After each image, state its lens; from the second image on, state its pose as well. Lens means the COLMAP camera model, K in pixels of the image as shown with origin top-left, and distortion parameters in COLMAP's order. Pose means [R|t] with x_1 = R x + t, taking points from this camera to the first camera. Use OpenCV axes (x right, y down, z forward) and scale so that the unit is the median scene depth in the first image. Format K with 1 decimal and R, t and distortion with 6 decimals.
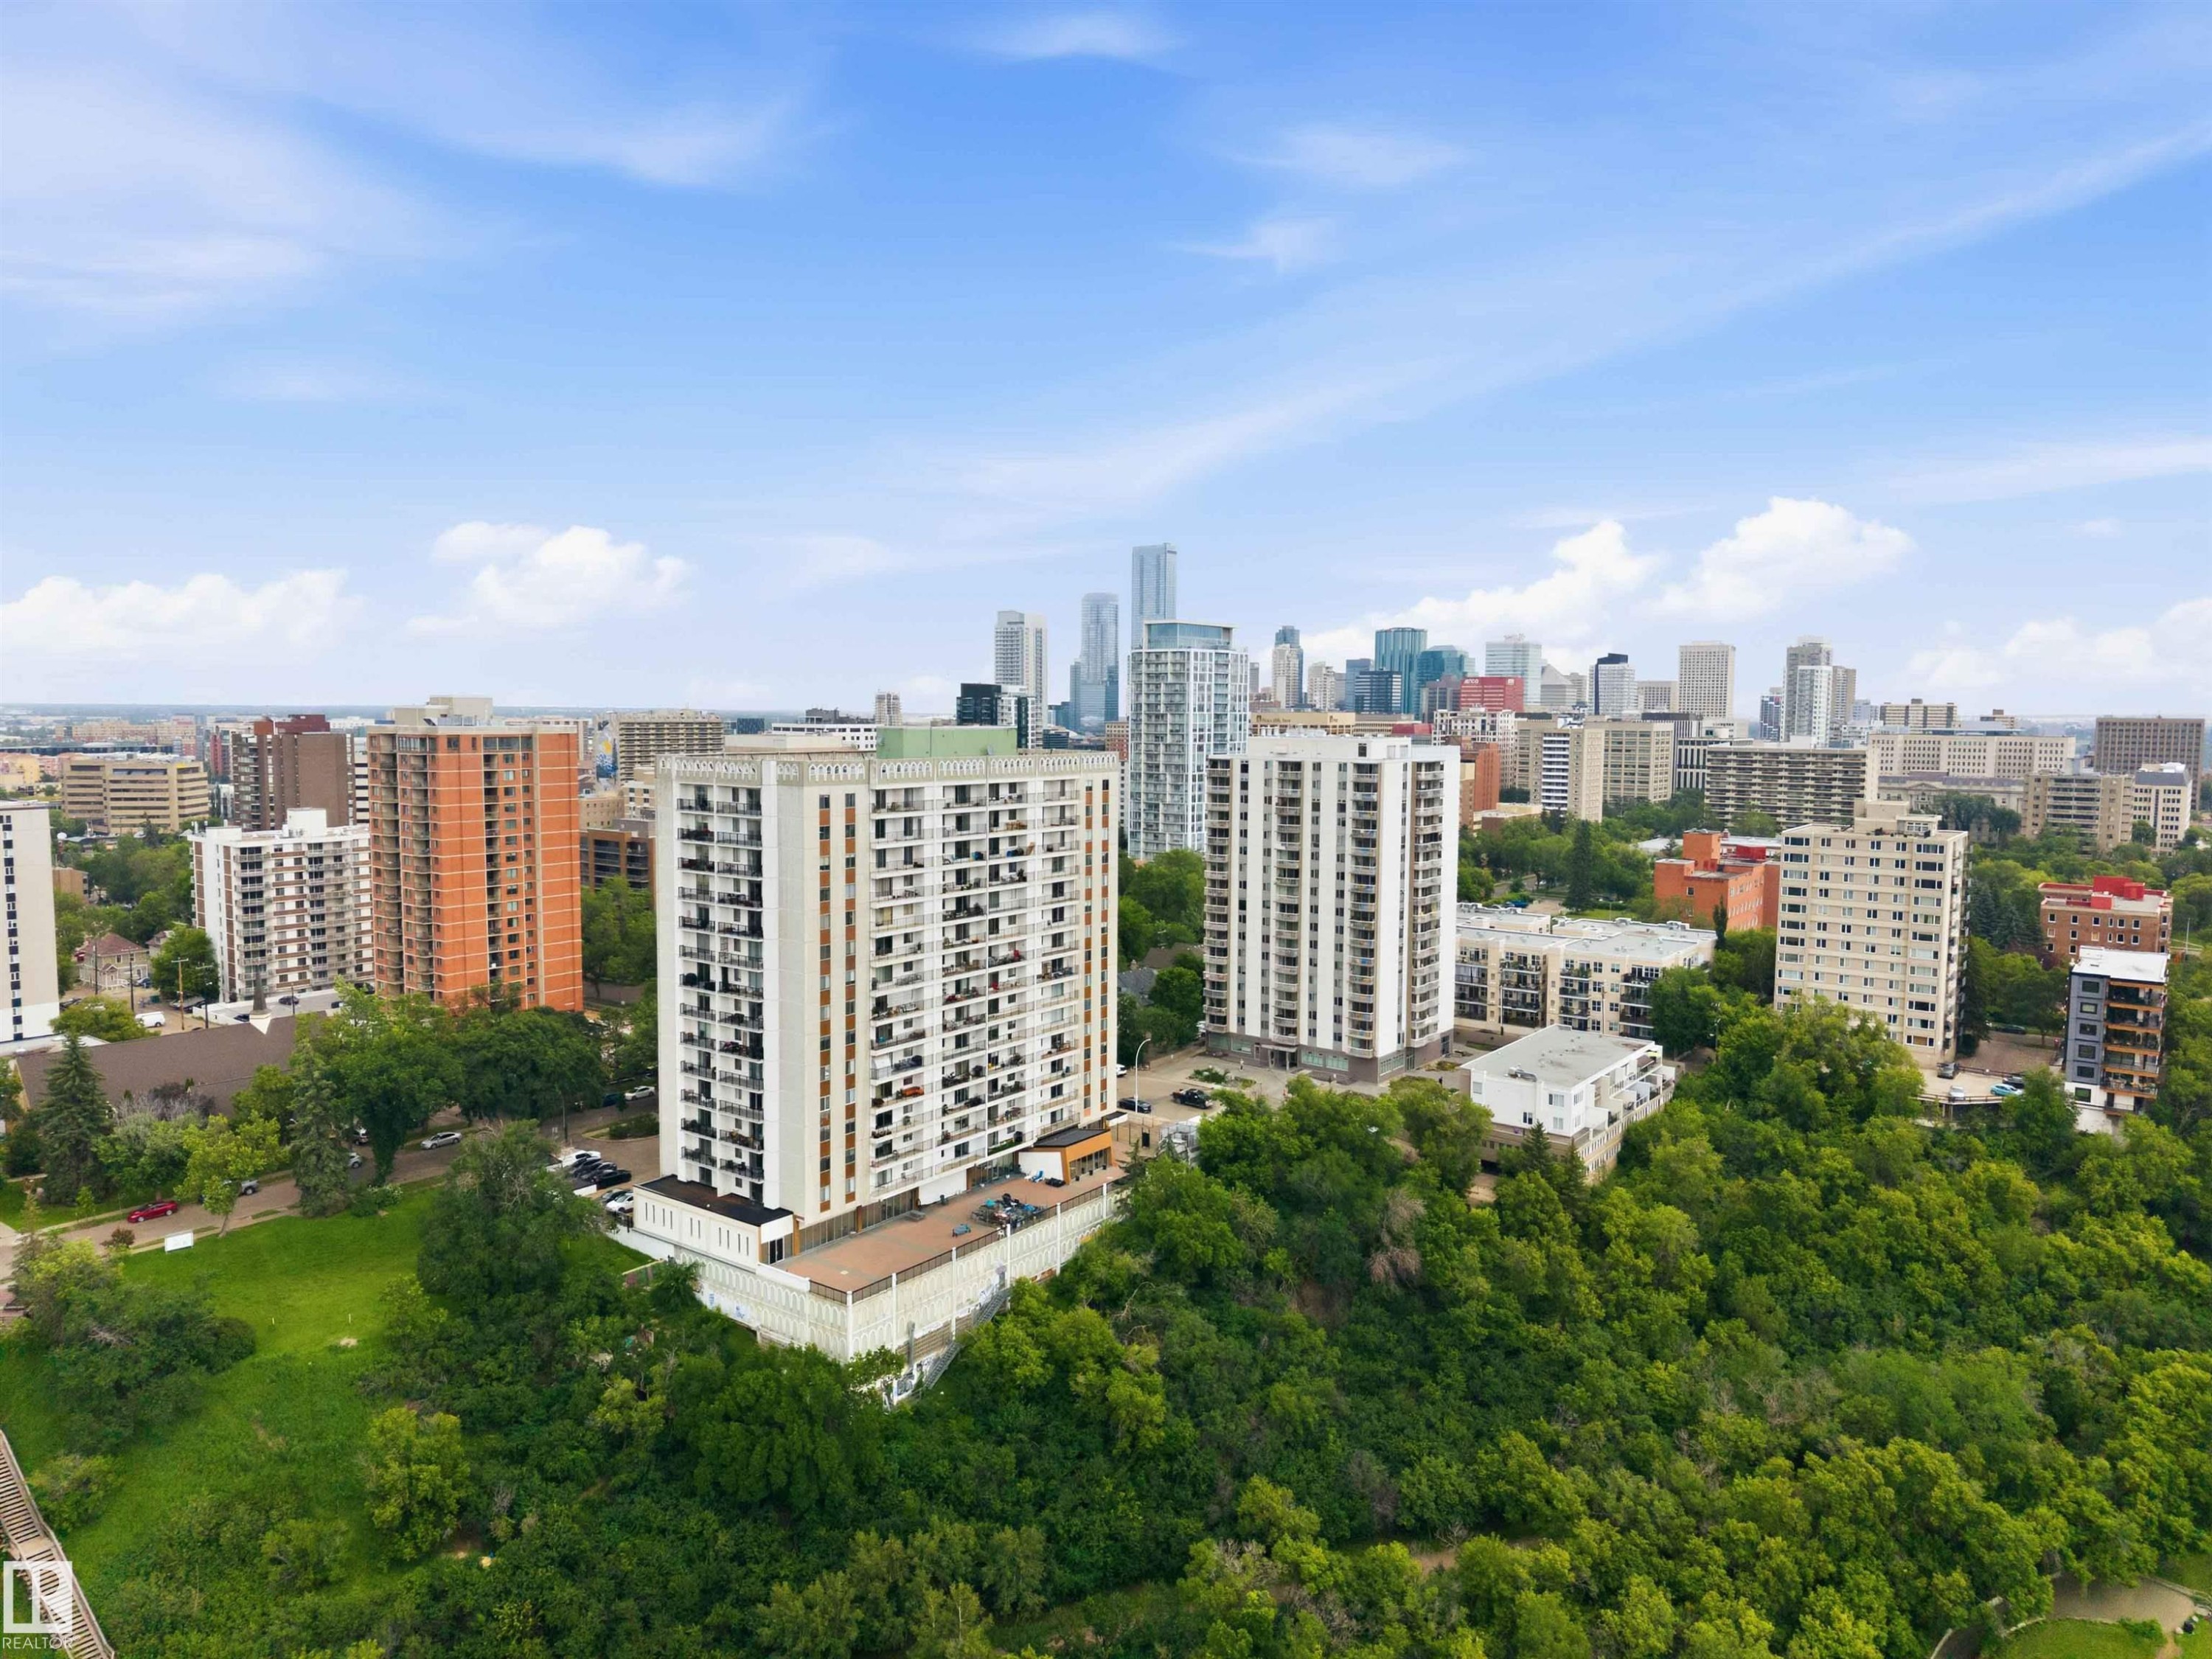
lens RADIAL K [[1489.8, 0, 1125.6], [0, 1489.8, 830.4], [0, 0, 1]] dist [0.036760, -0.036186]
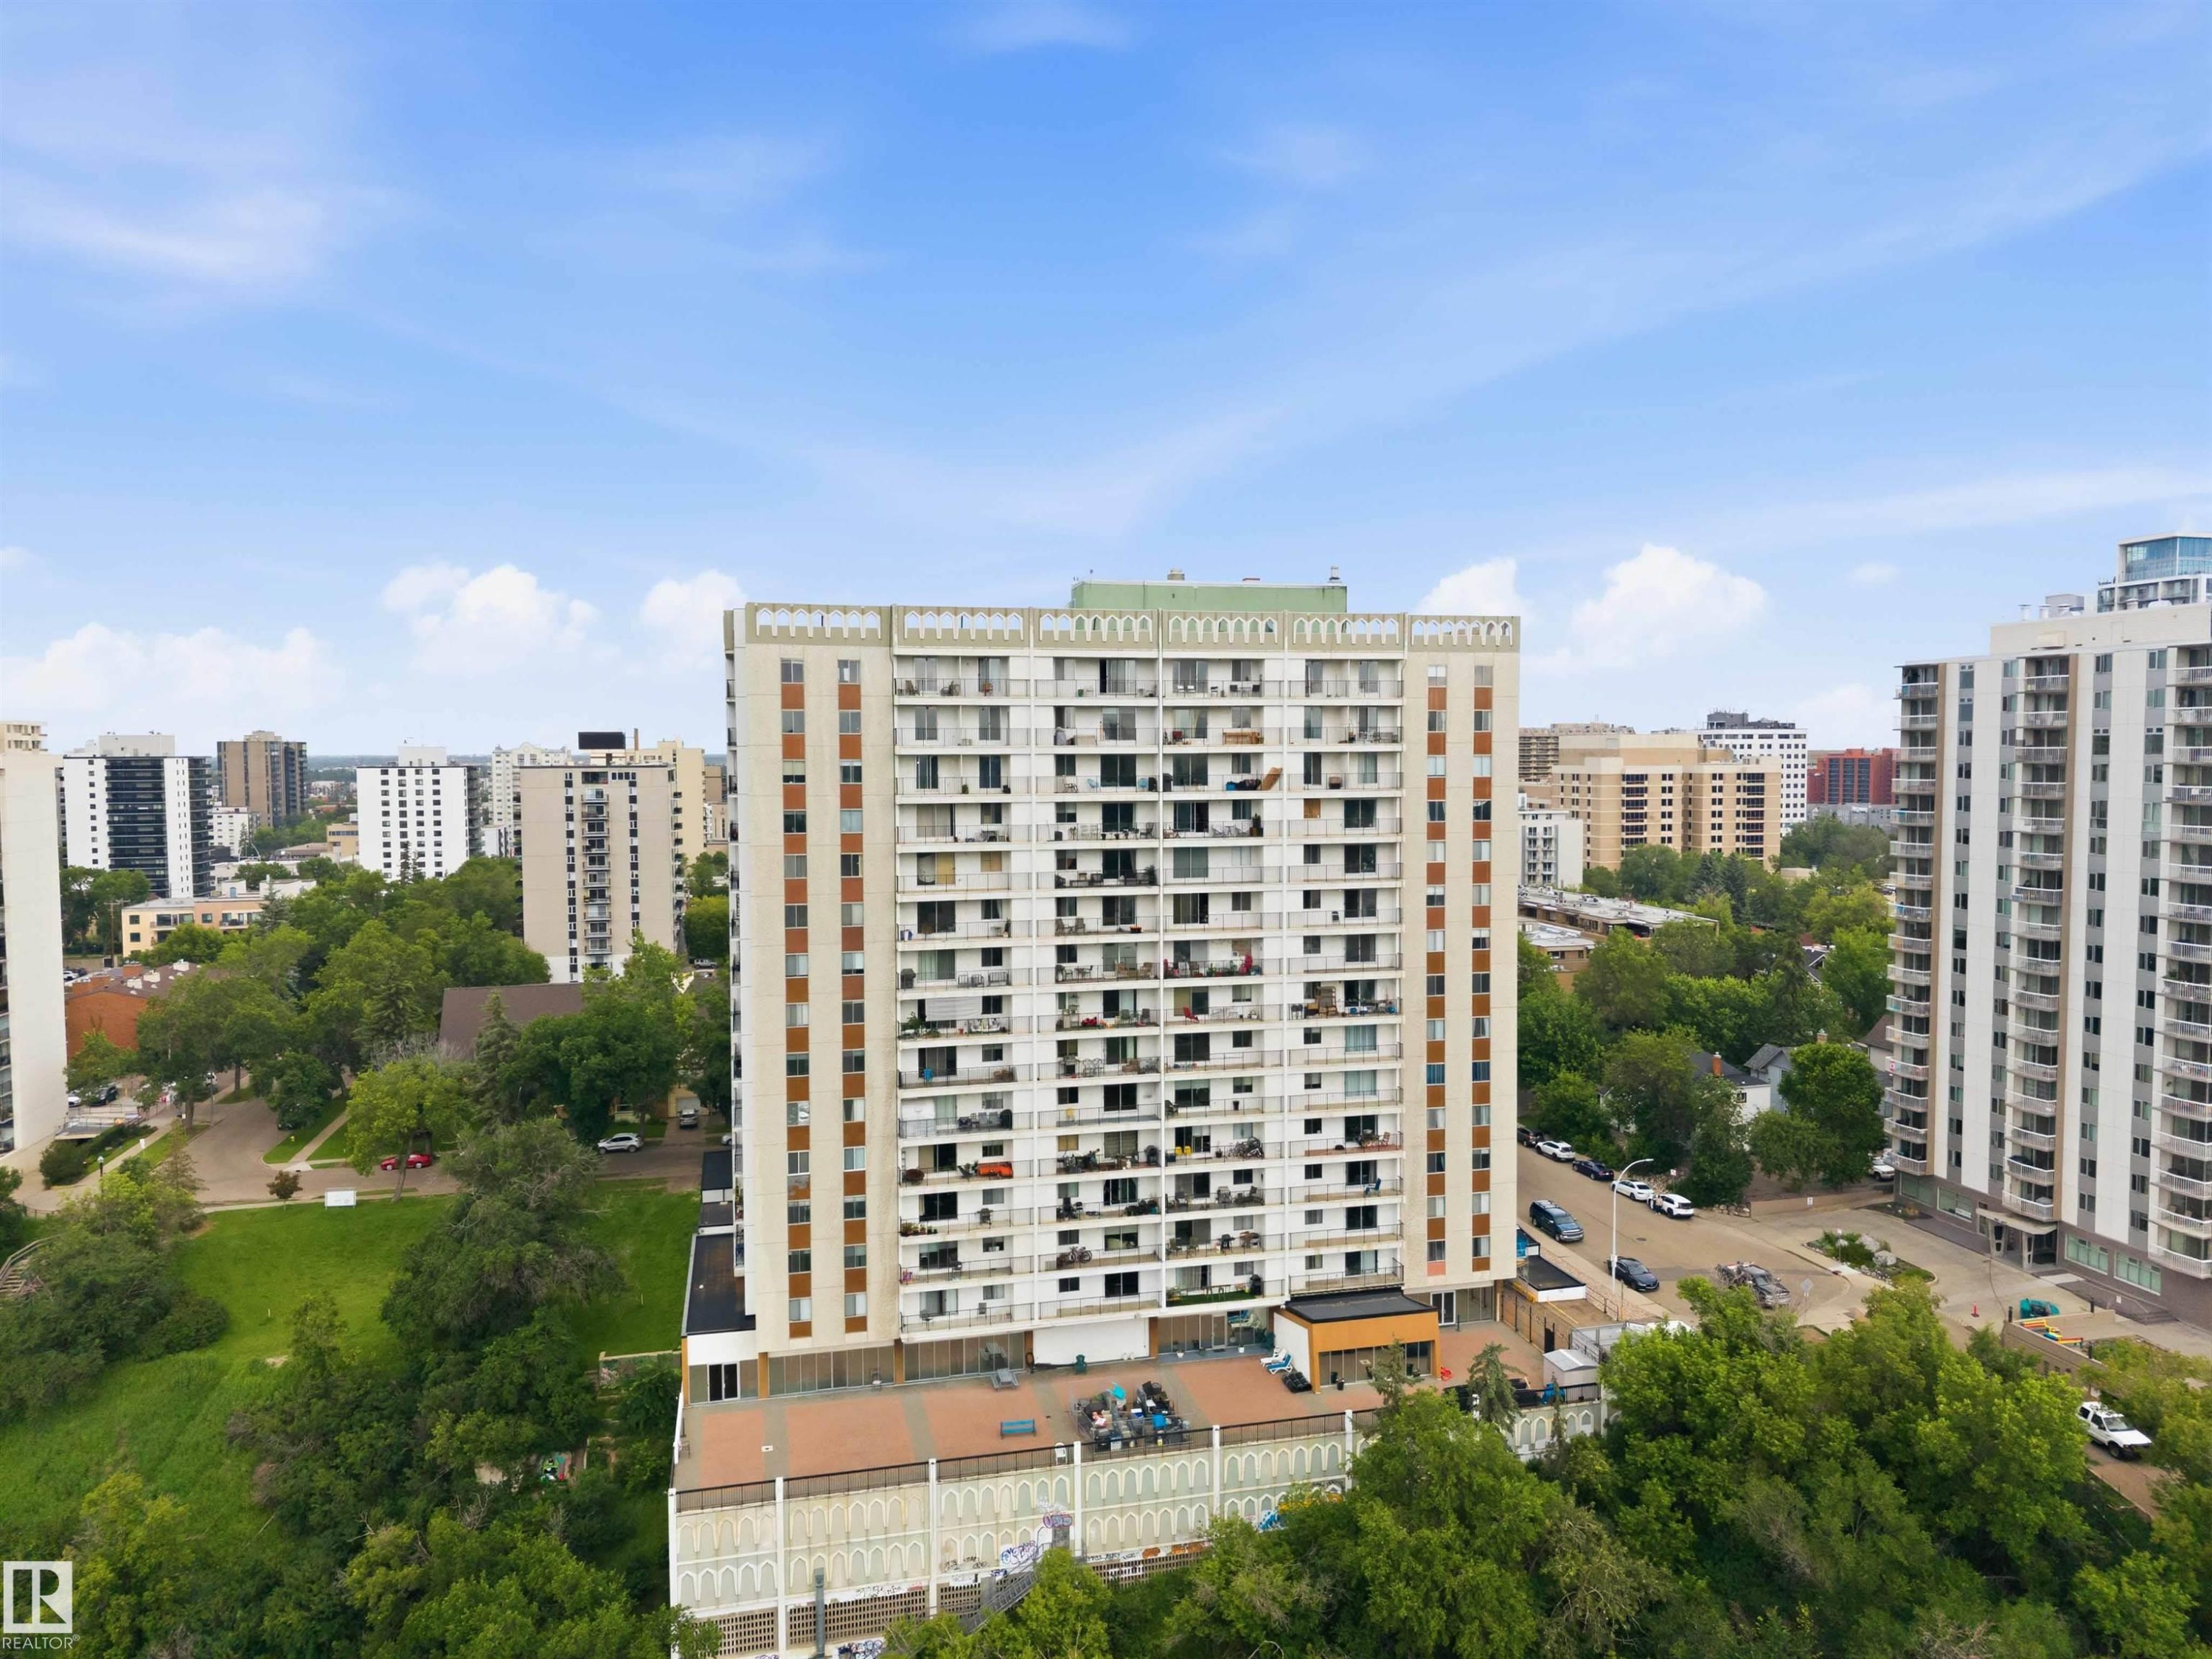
lens RADIAL K [[1489.8, 0, 1107.9], [0, 1489.8, 837.3], [0, 0, 1]] dist [0.036760, -0.036186]
pose [[0.764229, 0.024778, -0.644469, 0.234980], [-0.042387, 0.999031, -0.011854, 0.040867], [0.643550, 0.036376, 0.764539, 0.488822]]
